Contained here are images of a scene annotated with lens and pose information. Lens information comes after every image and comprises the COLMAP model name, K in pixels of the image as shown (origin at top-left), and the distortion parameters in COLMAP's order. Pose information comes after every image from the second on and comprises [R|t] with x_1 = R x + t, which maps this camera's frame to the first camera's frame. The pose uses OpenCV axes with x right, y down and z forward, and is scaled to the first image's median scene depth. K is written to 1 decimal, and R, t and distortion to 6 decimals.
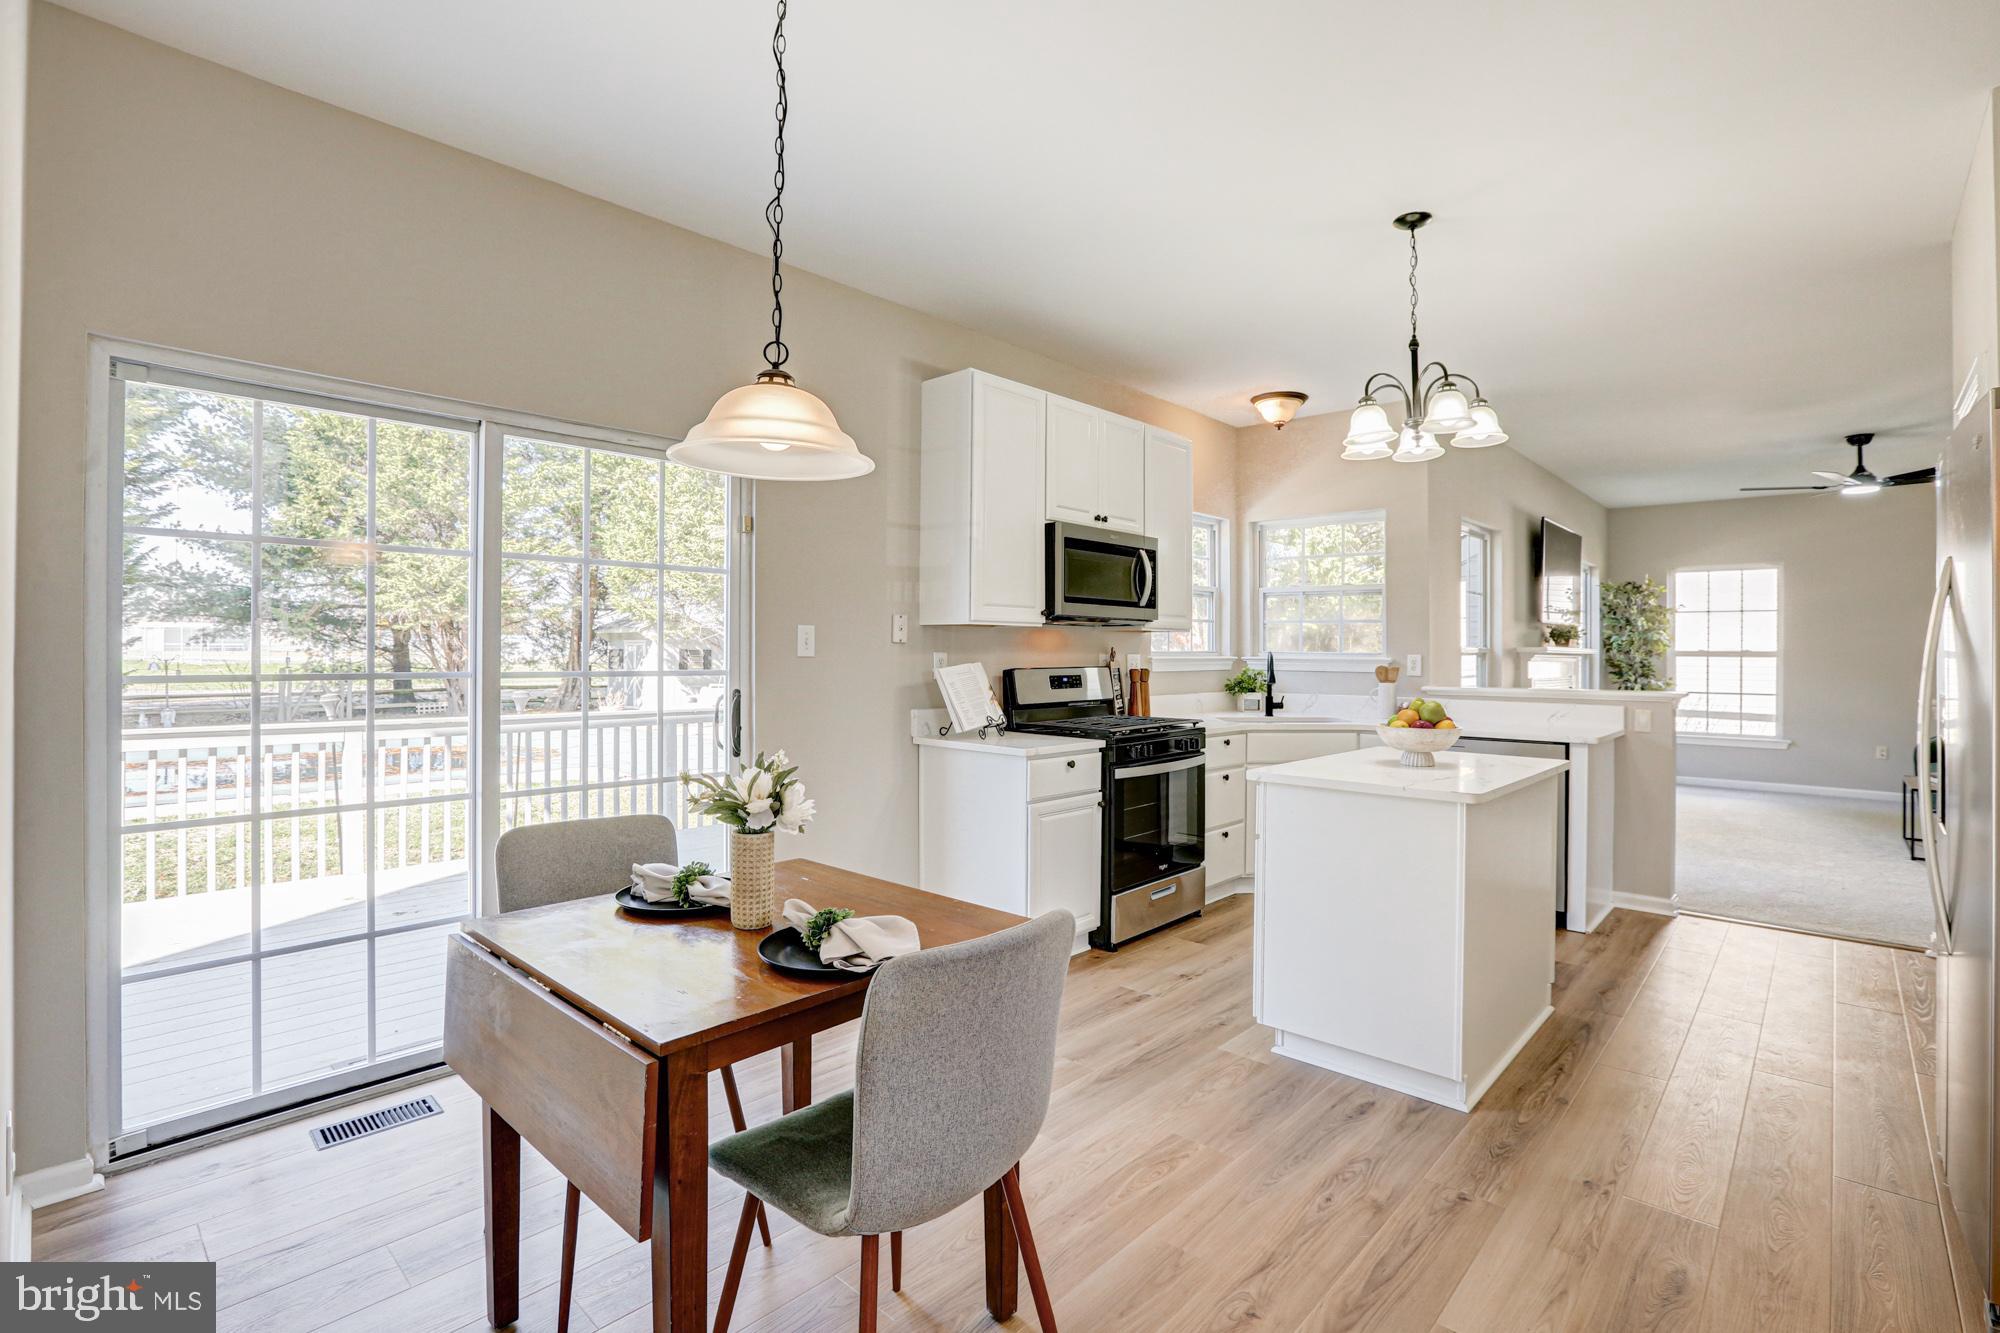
lens RADIAL K [[929.9, 0, 1023.7], [0, 929.9, 659.3], [0, 0, 1]] dist [-0.042182, 0.014801]
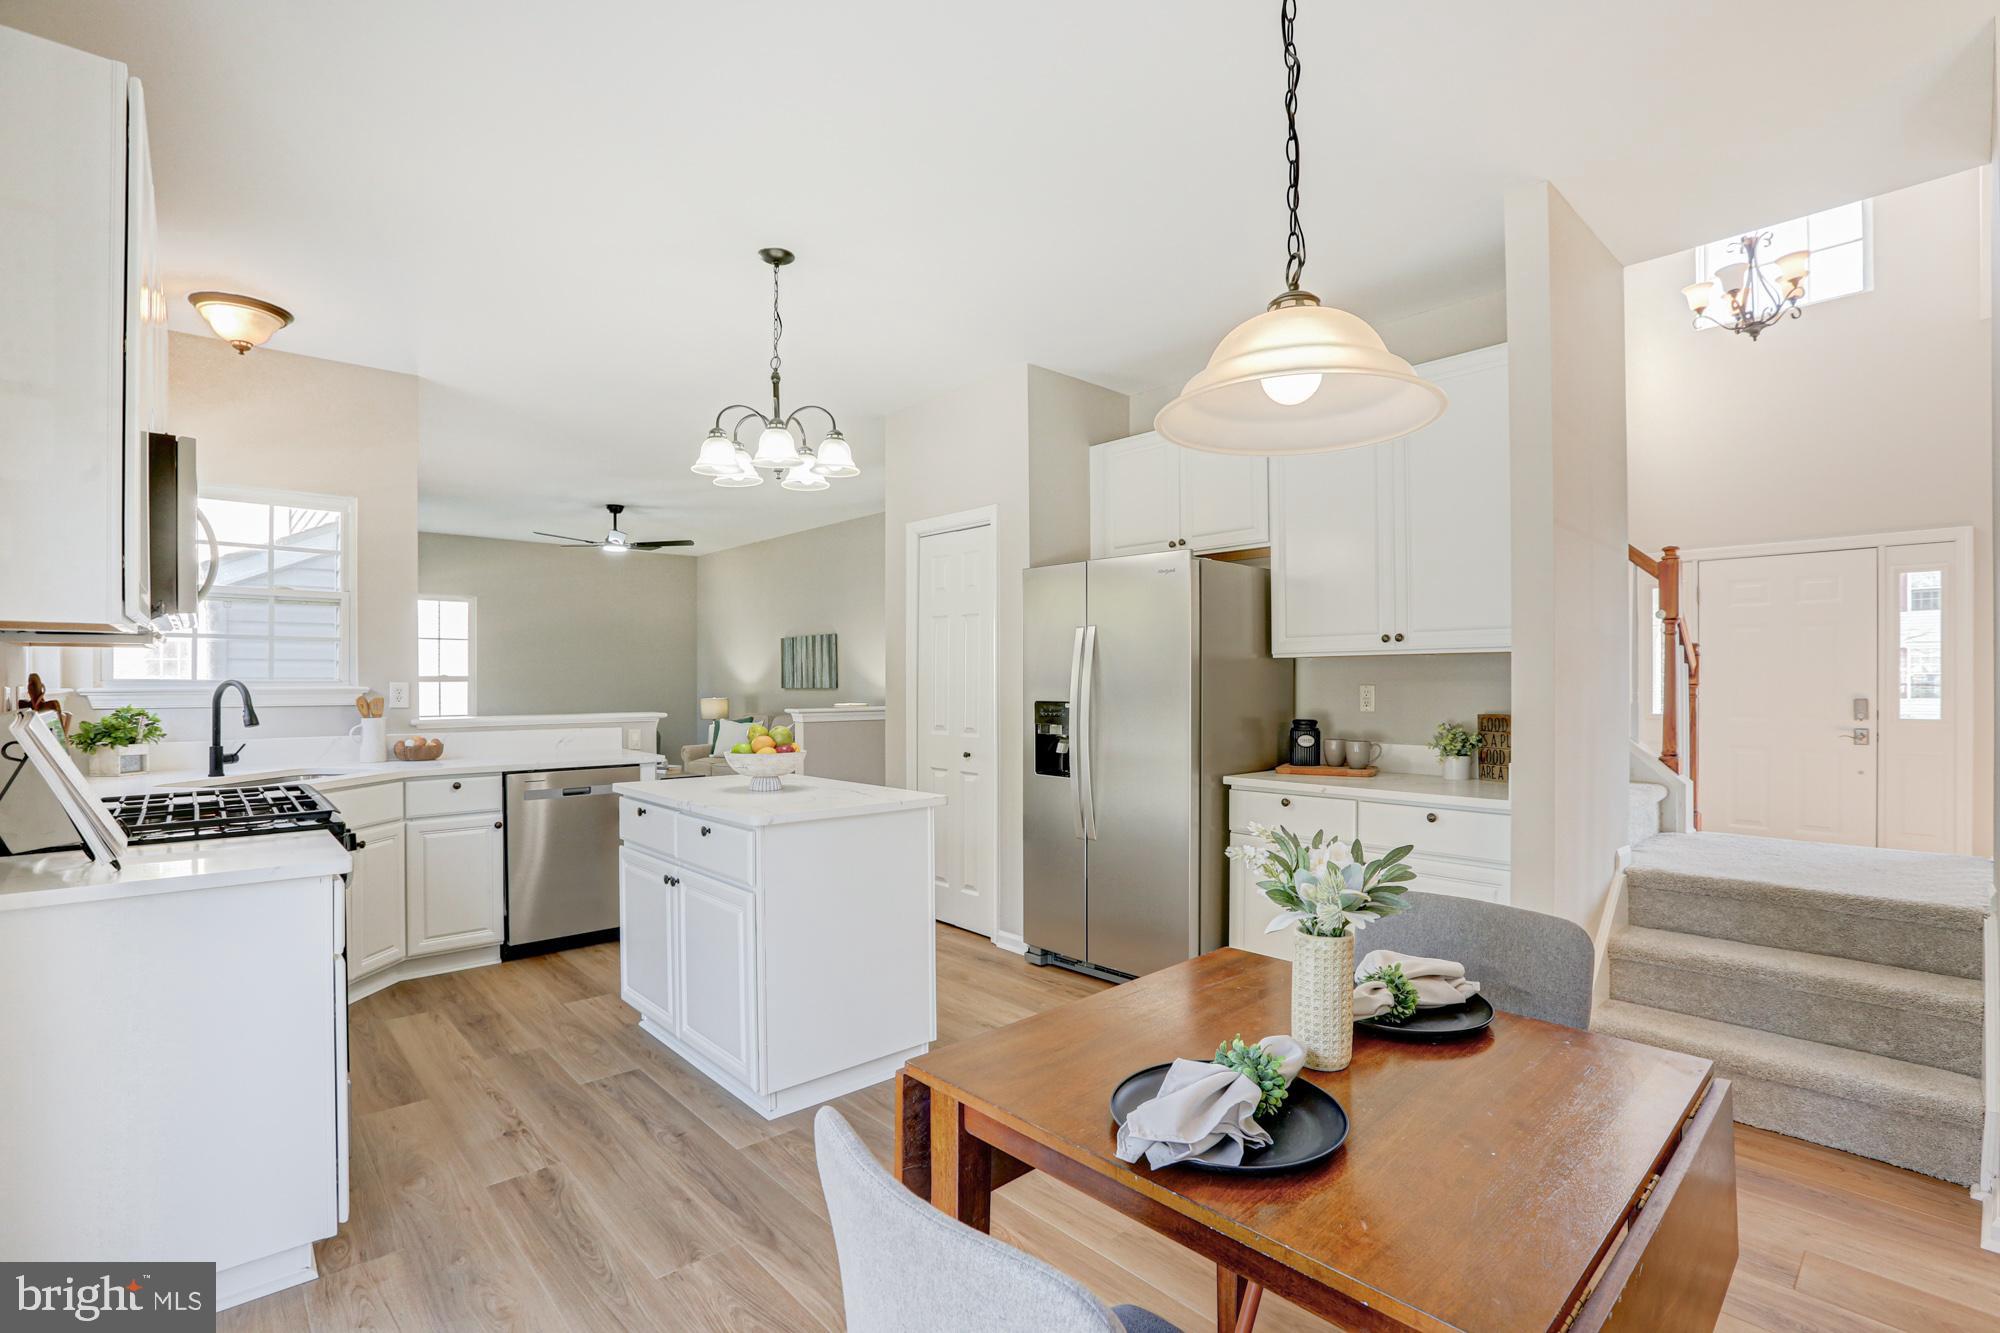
lens RADIAL K [[907.5, 0, 1005.6], [0, 907.5, 683.1], [0, 0, 1]] dist [-0.012167, 0.000701]
pose [[0.113255, -0.011031, 0.993505, -0.327813], [0.012623, 0.999874, 0.009663, -0.004820], [-0.993486, 0.011446, 0.113380, 0.374643]]
